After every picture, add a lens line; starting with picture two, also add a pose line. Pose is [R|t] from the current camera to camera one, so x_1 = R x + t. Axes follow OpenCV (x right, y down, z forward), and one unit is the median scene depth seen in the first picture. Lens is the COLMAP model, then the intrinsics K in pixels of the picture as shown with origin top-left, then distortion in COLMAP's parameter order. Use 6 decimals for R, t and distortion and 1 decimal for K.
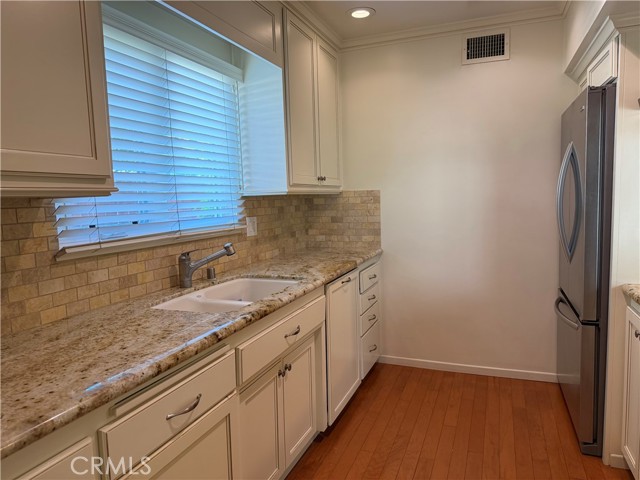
lens RADIAL K [[449.8, 0, 321.7], [0, 449.8, 241.0], [0, 0, 1]] dist [0.075873, -0.096374]
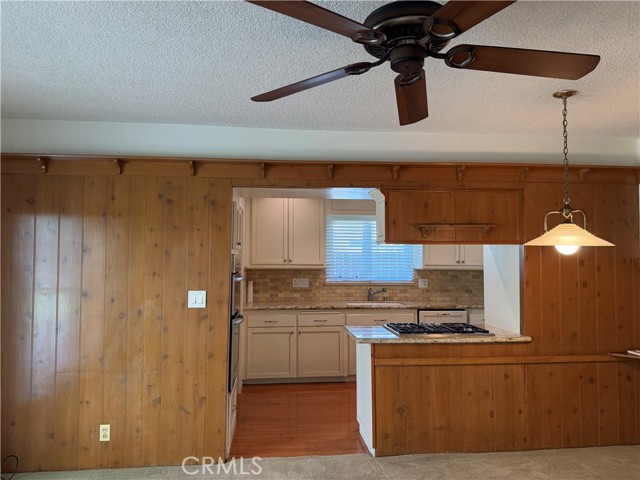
lens RADIAL K [[449.8, 0, 321.7], [0, 449.8, 241.0], [0, 0, 1]] dist [0.075873, -0.096374]
pose [[0.451935, -0.002135, -0.892048, 1.689717], [-0.106182, 0.992759, -0.056171, -0.064972], [0.885709, 0.120105, 0.448436, -0.460990]]
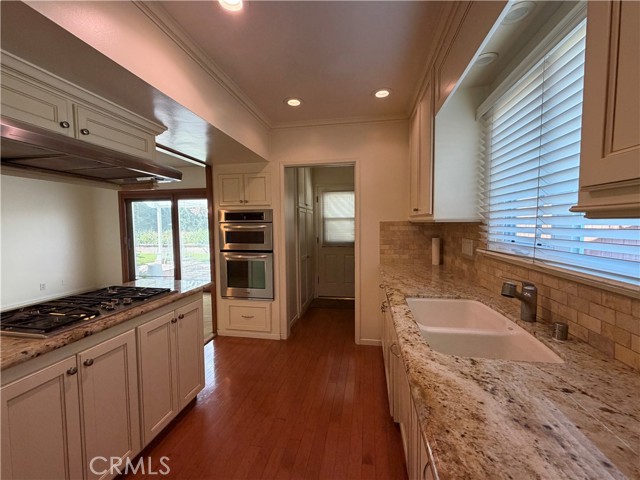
lens RADIAL K [[255.6, 0, 320.2], [0, 255.6, 238.7], [0, 0, 1]] dist [0.001381, 0.001056]
pose [[-0.979645, 0.048723, -0.194735, 0.181998], [0.016888, 0.986662, 0.161906, -0.123175], [0.200026, 0.155322, -0.967401, 1.119510]]
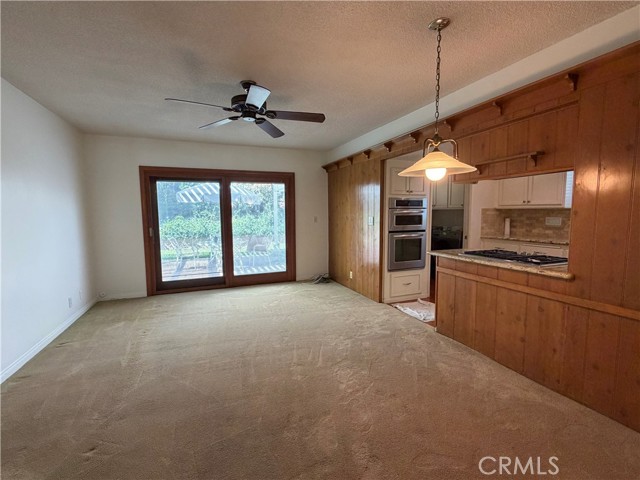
lens RADIAL K [[294.0, 0, 320.0], [0, 294.0, 240.0], [0, 0, 1]] dist [0.000525, 0.000895]
pose [[-0.731097, 0.099377, -0.674998, 1.744949], [-0.038858, 0.981664, 0.186614, -0.129285], [0.681167, 0.162662, -0.713830, 0.807529]]
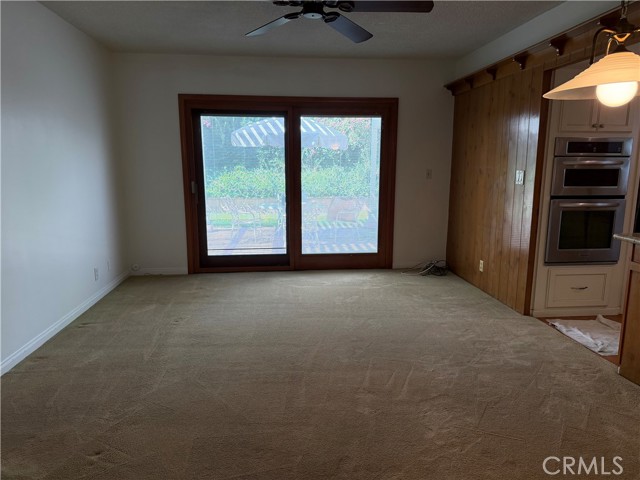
lens RADIAL K [[449.7, 0, 318.0], [0, 449.7, 240.1], [0, 0, 1]] dist [0.071995, -0.095317]
pose [[-0.893411, 0.103507, -0.437154, 1.690426], [-0.020695, 0.962580, 0.270208, -0.131190], [0.448764, 0.250454, -0.857837, 0.852884]]
